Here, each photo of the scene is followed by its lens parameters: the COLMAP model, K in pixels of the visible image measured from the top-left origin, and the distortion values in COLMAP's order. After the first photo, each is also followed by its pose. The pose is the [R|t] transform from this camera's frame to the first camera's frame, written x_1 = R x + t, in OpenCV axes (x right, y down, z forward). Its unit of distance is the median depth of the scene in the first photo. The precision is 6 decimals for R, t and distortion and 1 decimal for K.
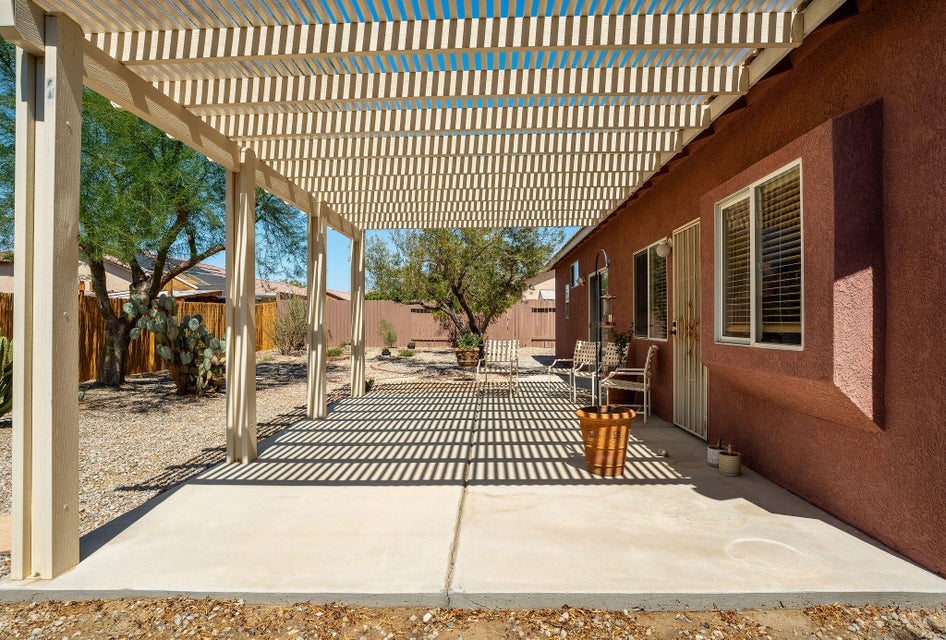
lens RADIAL K [[527.3, 0, 473.0], [0, 527.3, 320.0], [0, 0, 1]] dist [-0.060244, 0.034082]
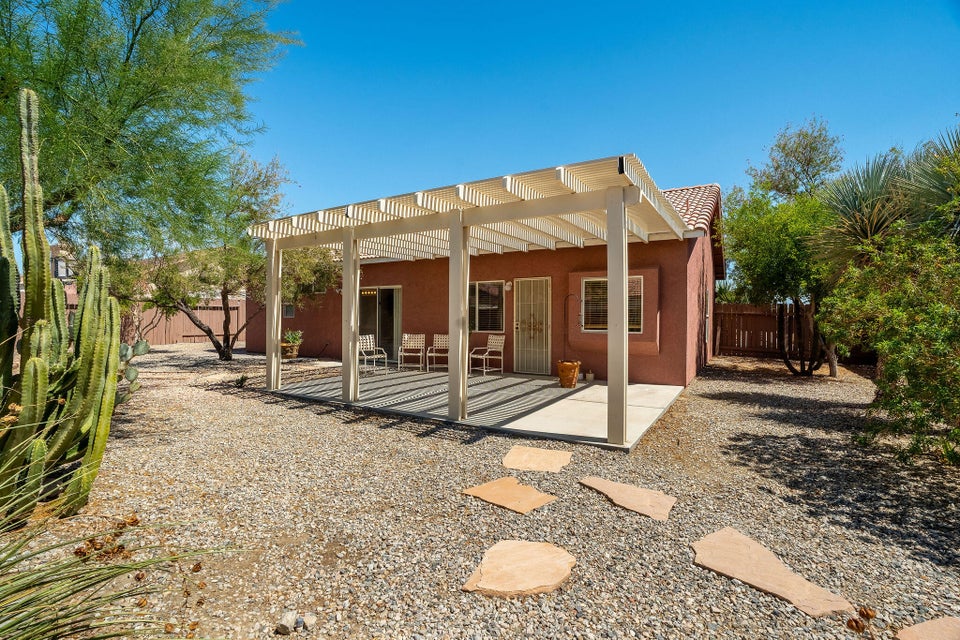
lens RADIAL K [[461.6, 0, 479.8], [0, 461.6, 333.4], [0, 0, 1]] dist [-0.064041, 0.000007]
pose [[0.470035, -0.012419, 0.882560, -2.380181], [-0.009539, 0.999771, 0.019149, 0.013270], [-0.882596, -0.017420, 0.469809, 0.520404]]
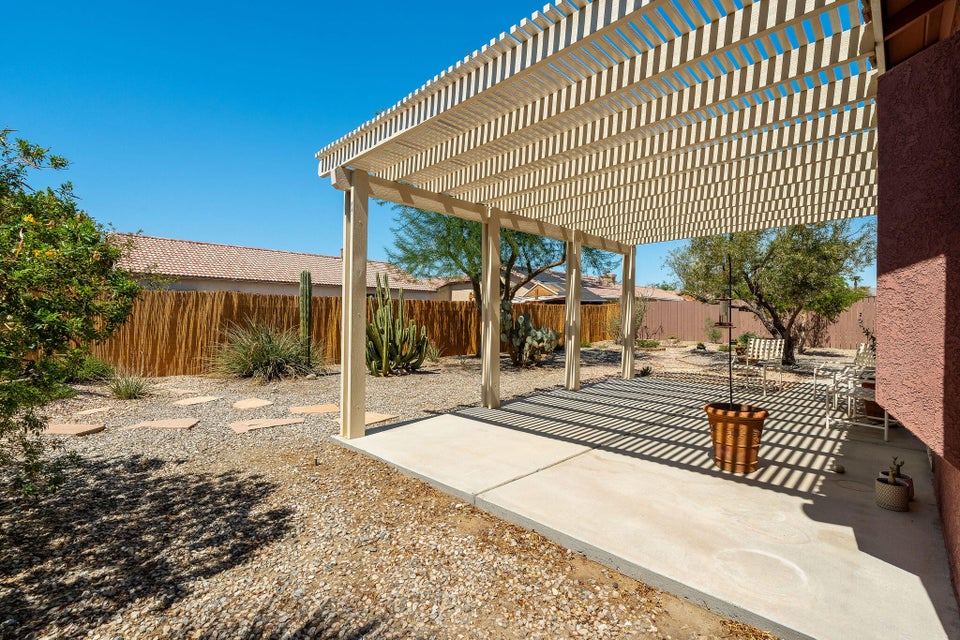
lens RADIAL K [[425.2, 0, 480.0], [0, 425.2, 320.0], [0, 0, 1]] dist [0.001568, -0.000105]
pose [[0.731649, 0.011038, -0.681592, 0.593378], [-0.005298, 0.999931, 0.010506, -0.008320], [0.681661, -0.004076, 0.731657, 0.063376]]
